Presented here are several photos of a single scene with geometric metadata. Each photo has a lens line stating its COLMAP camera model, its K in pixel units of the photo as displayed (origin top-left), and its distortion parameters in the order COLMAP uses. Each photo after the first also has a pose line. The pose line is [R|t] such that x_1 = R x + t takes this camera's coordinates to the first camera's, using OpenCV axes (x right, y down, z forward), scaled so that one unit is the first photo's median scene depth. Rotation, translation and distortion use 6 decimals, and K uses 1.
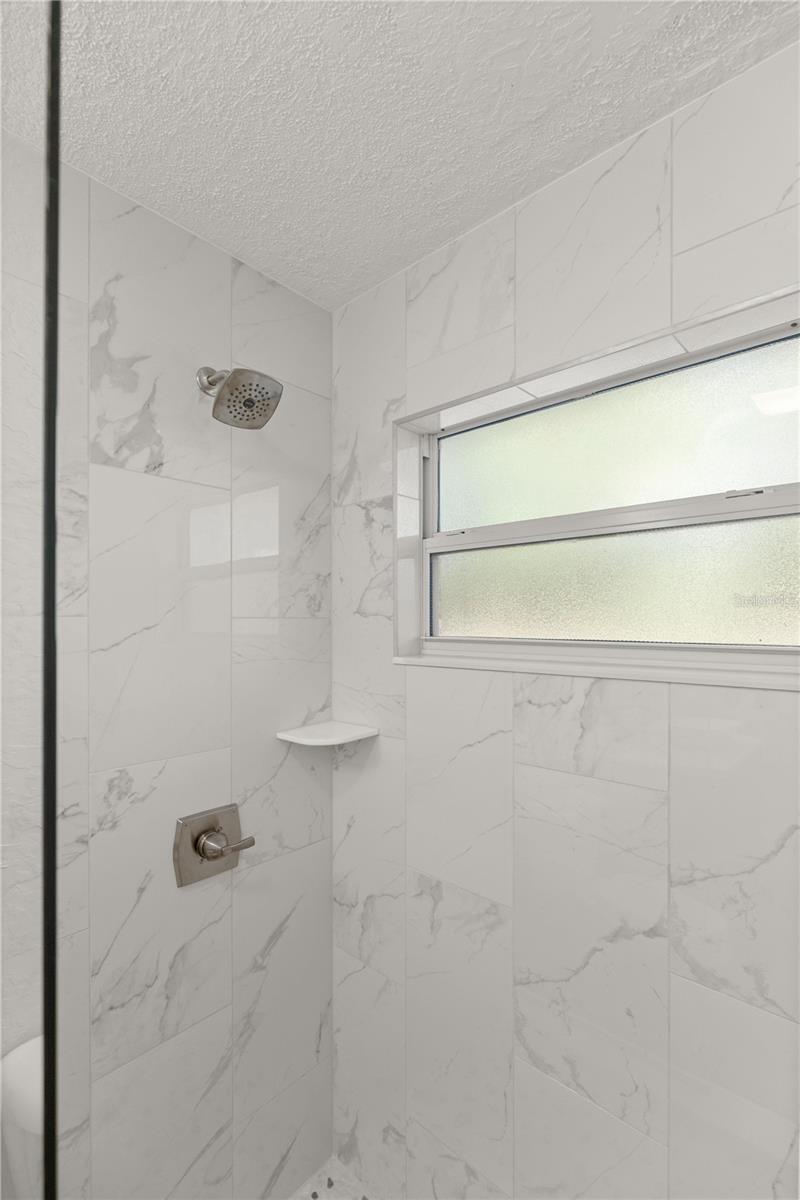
lens RADIAL K [[548.5, 0, 422.4], [0, 548.5, 621.7], [0, 0, 1]] dist [-0.003769, -0.000381]
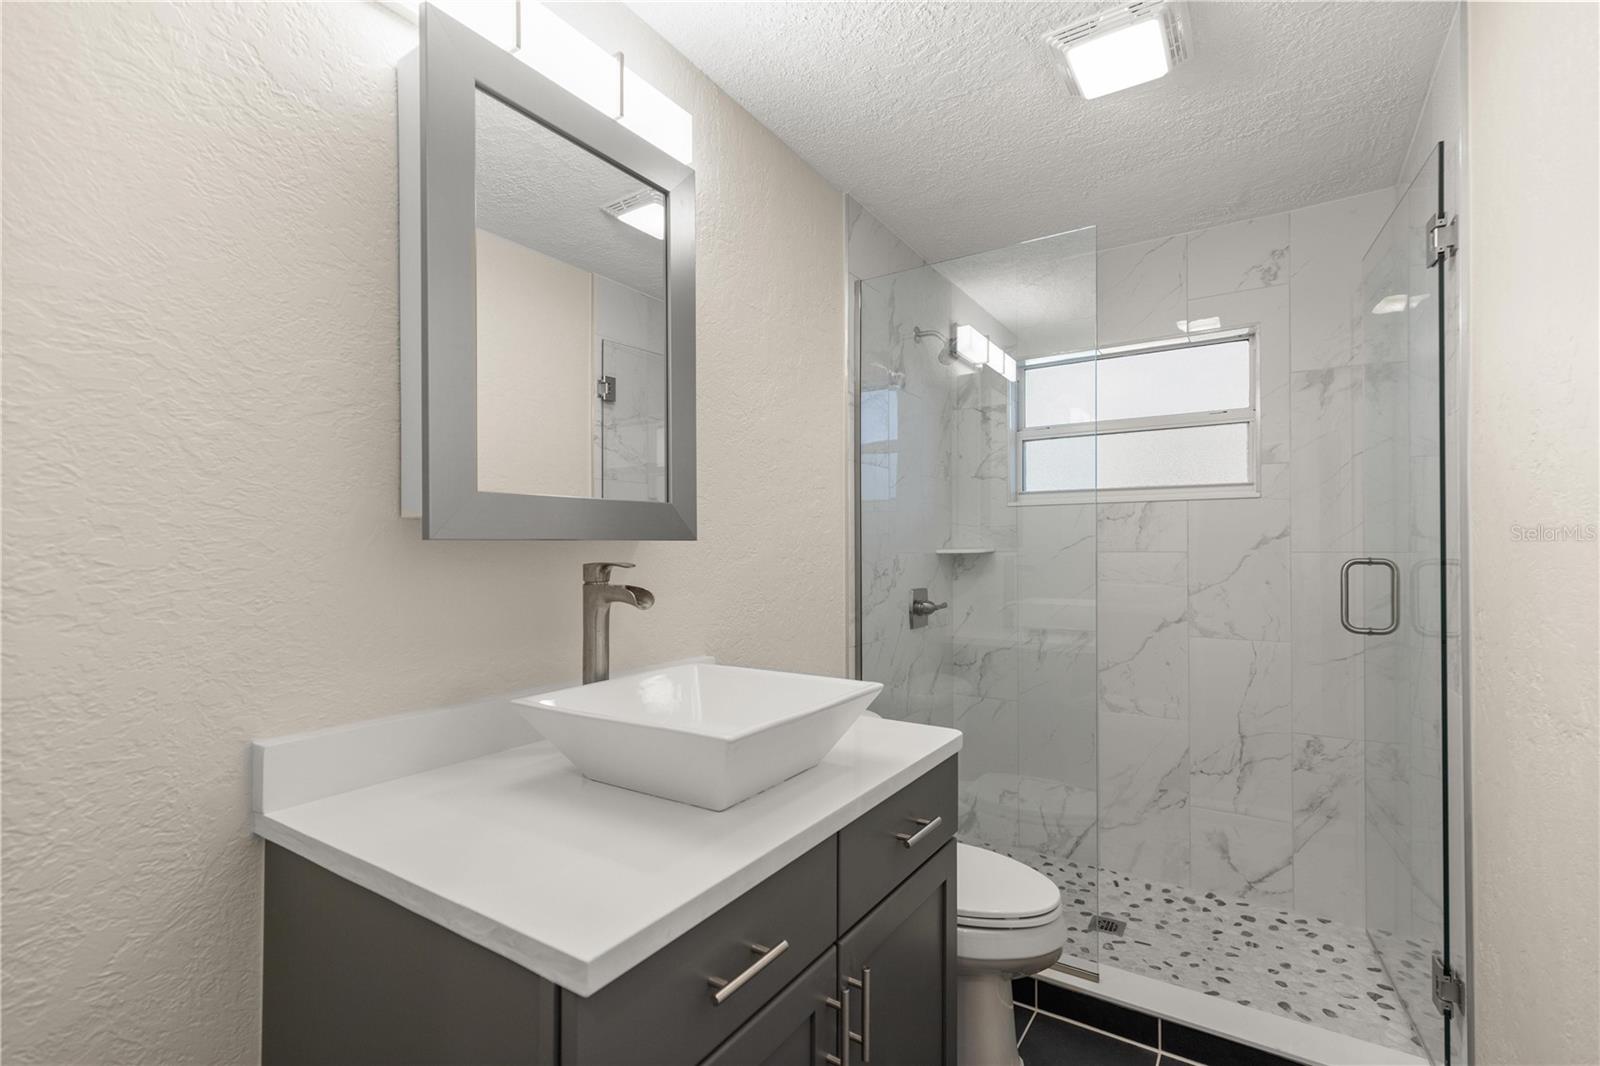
lens RADIAL K [[731.4, 0, 799.0], [0, 731.4, 537.9], [0, 0, 1]] dist [-0.003769, -0.000381]
pose [[0.990521, 0.000942, 0.137356, -1.010698], [0.000933, 0.999907, -0.013588, 0.208006], [-0.137357, 0.013588, 0.990428, -1.129178]]
